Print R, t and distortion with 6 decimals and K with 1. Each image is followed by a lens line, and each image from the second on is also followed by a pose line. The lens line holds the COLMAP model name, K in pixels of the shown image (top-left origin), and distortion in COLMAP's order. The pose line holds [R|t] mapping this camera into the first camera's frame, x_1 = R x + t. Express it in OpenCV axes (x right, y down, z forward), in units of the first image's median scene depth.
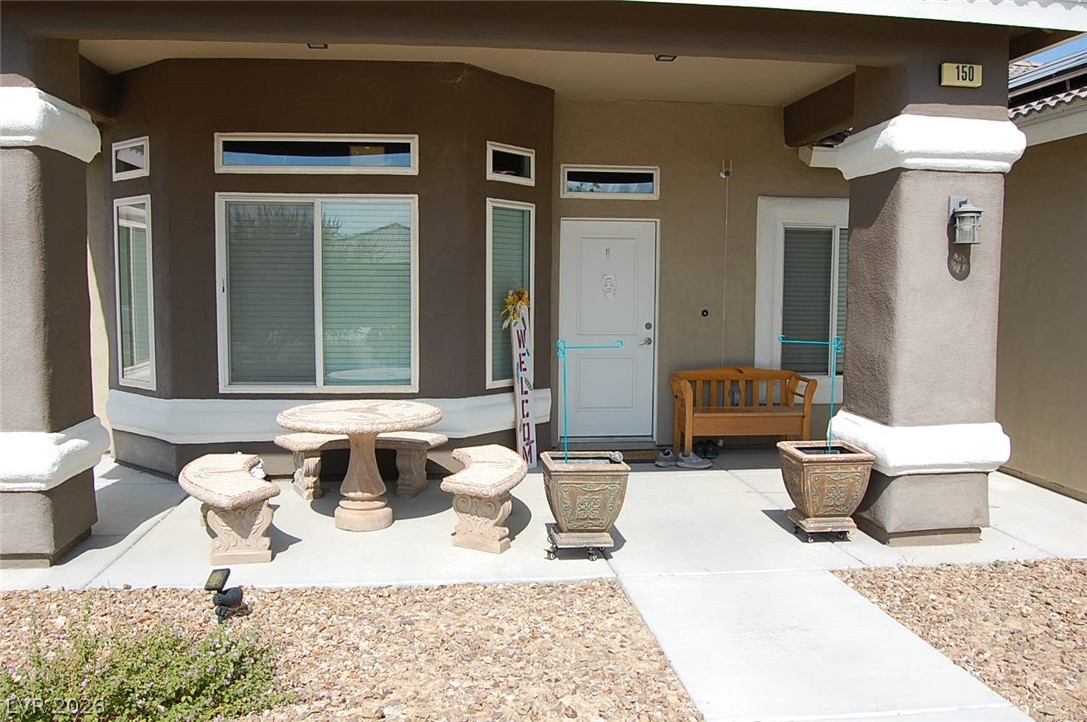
lens RADIAL K [[858.9, 0, 543.5], [0, 858.9, 361.0], [0, 0, 1]] dist [-0.097312, 0.035195]
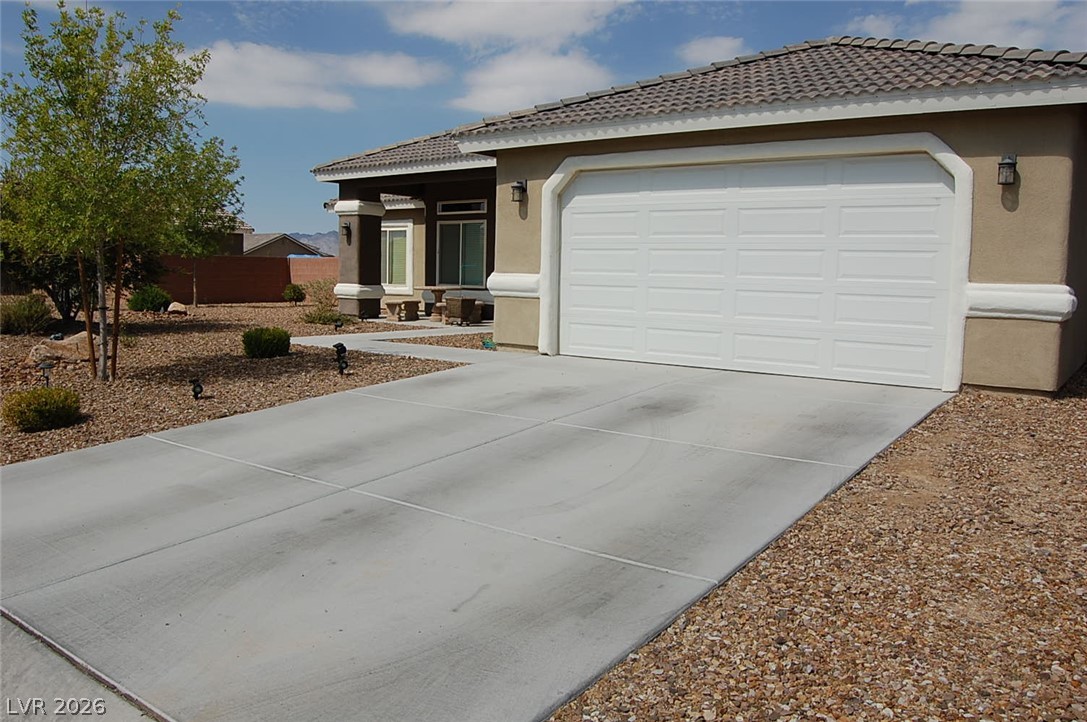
lens RADIAL K [[855.8, 0, 543.5], [0, 855.8, 361.0], [0, 0, 1]] dist [-0.090210, 0.034080]
pose [[0.725701, 0.077032, -0.683685, 2.015811], [-0.078619, 0.996488, 0.028825, 0.185568], [0.683504, 0.032833, 0.729208, -0.969155]]
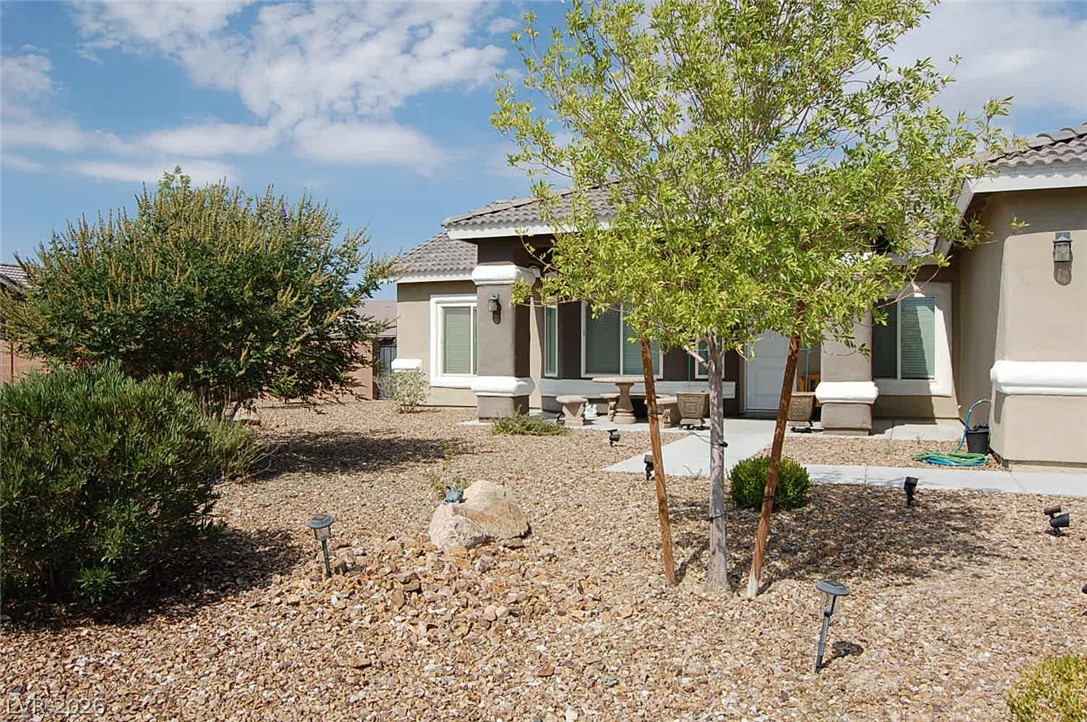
lens RADIAL K [[891.0, 0, 543.5], [0, 891.0, 361.0], [0, 0, 1]] dist [-0.005753, -0.000534]
pose [[0.868878, -0.002966, -0.495018, 0.760968], [-0.041594, 0.996009, -0.078974, 0.193947], [0.493276, 0.089208, 0.865286, -1.214855]]
